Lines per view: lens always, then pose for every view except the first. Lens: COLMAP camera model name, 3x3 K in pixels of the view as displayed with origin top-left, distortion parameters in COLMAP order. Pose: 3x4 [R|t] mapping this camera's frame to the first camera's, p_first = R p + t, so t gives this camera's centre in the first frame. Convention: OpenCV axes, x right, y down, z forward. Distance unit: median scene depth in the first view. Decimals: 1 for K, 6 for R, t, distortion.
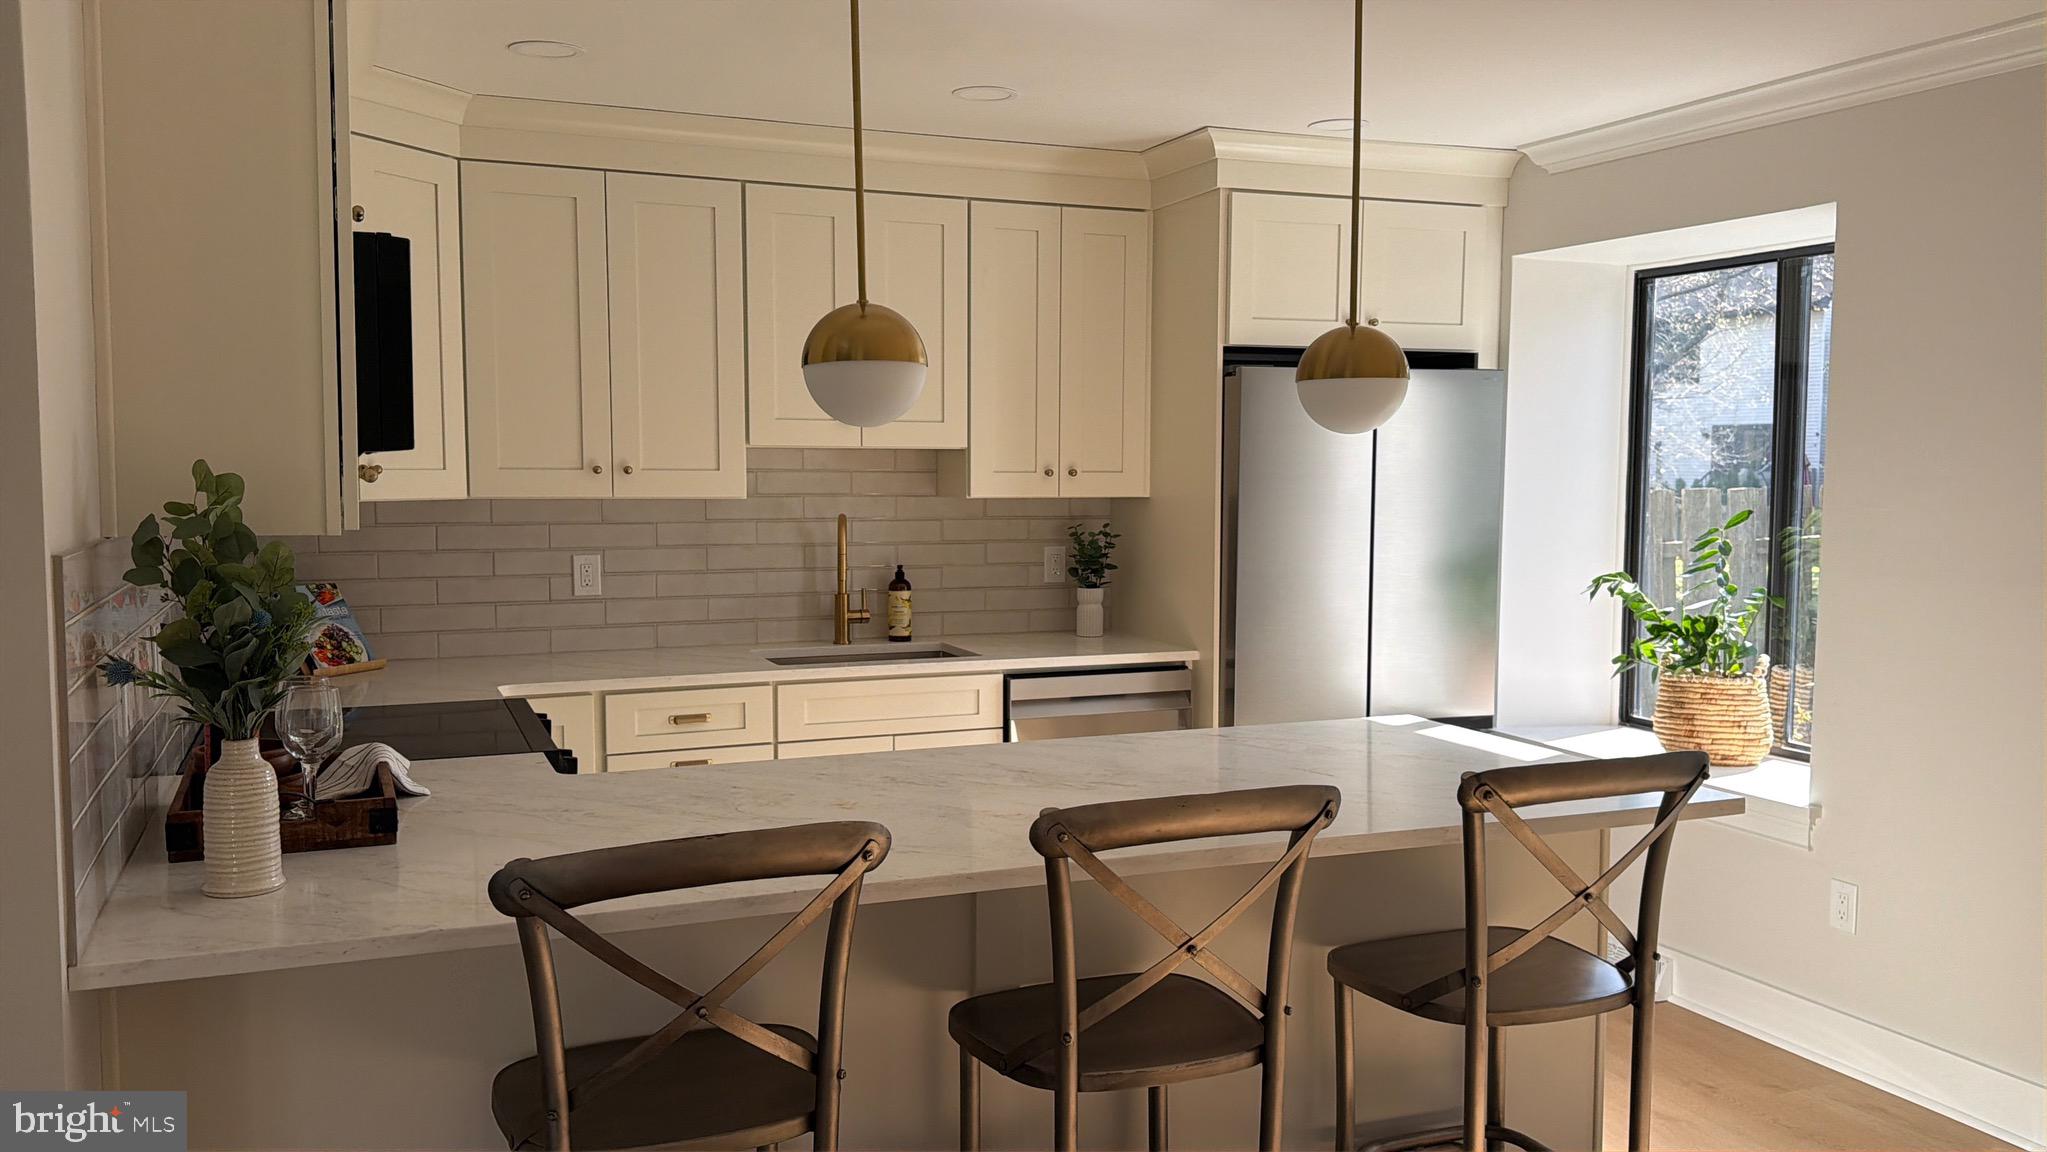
lens RADIAL K [[1636.1, 0, 1036.8], [0, 1636.1, 578.3], [0, 0, 1]] dist [0.037187, -0.053698]
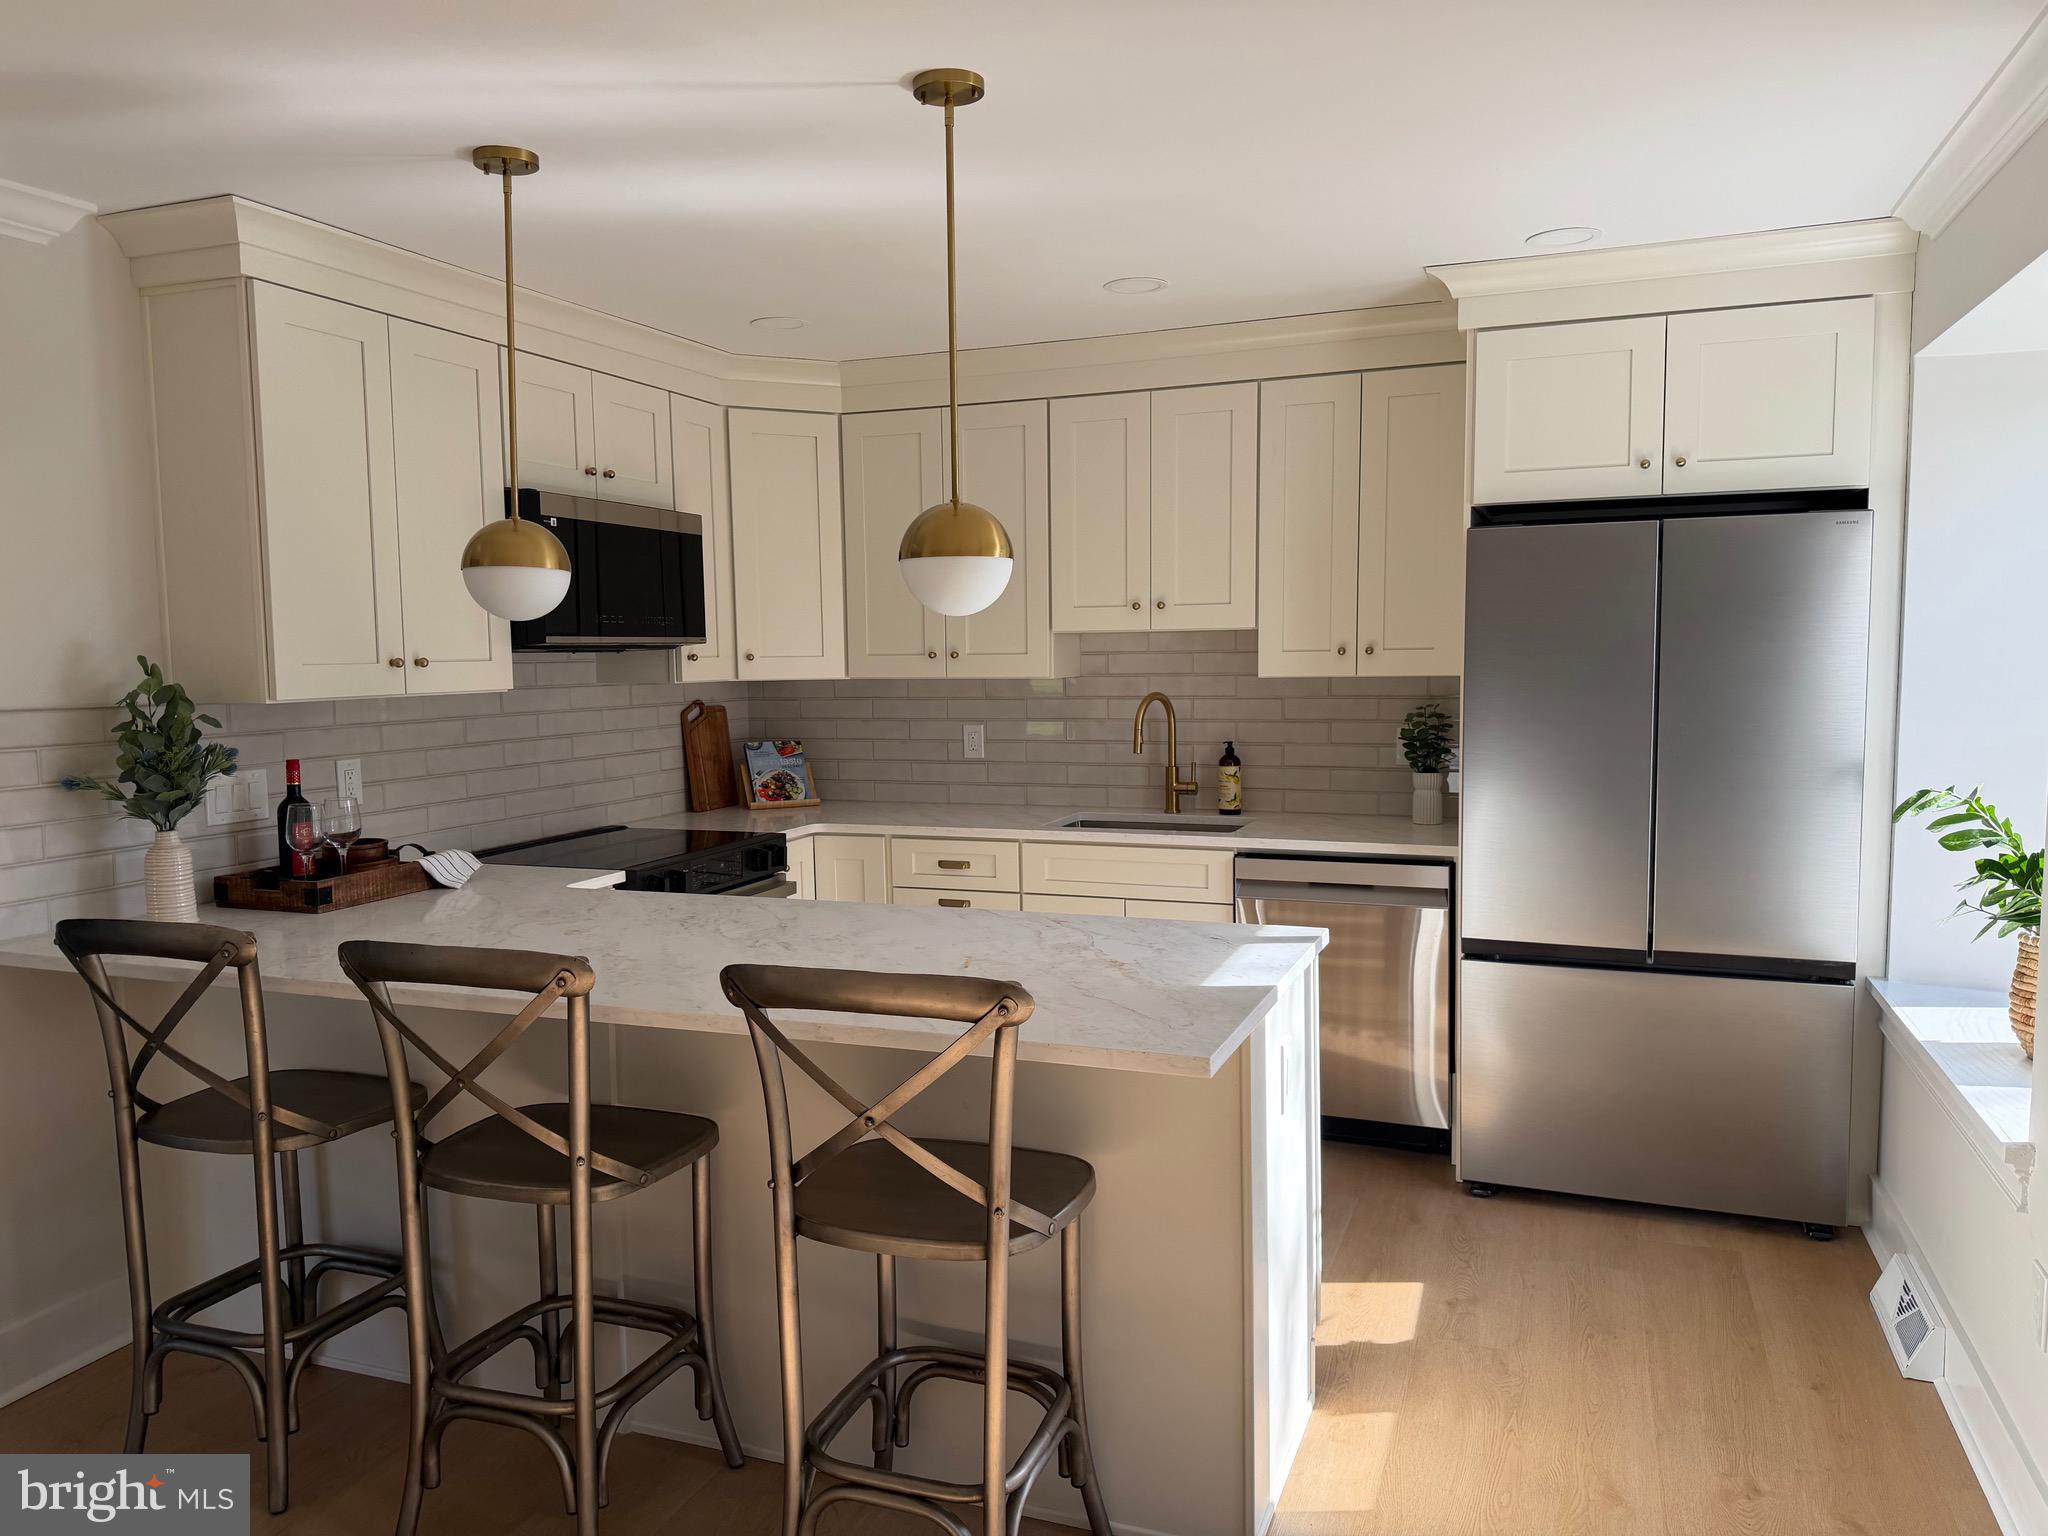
lens RADIAL K [[1450.8, 0, 1007.6], [0, 1450.8, 765.9], [0, 0, 1]] dist [0.036202, -0.052948]
pose [[0.708088, 0.044420, -0.704726, 0.611006], [-0.033236, 0.999010, 0.029574, -0.019736], [0.705342, 0.002481, 0.708863, 0.317014]]
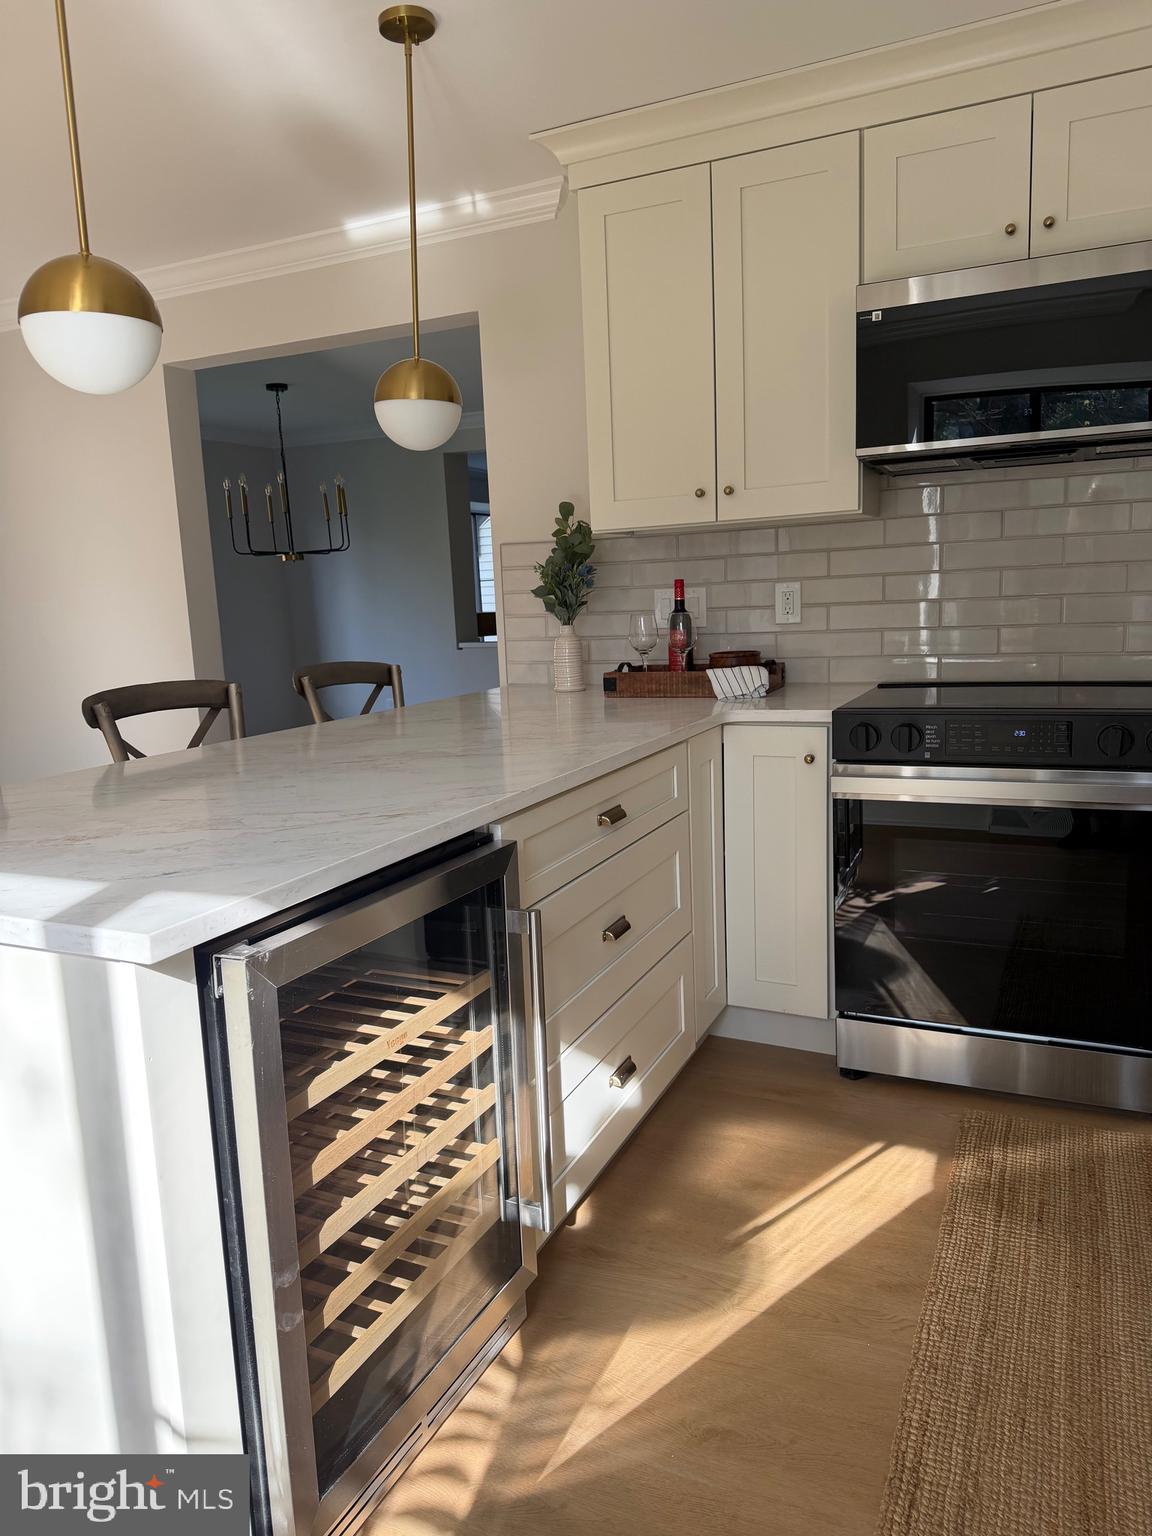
lens RADIAL K [[1088.1, 0, 576.8], [0, 1088.1, 765.7], [0, 0, 1]] dist [0.036202, -0.052948]
pose [[-0.747386, 0.136501, -0.650217, 0.300006], [-0.003374, 0.977875, 0.209165, -0.017334], [0.664382, 0.158520, -0.730389, 1.191025]]
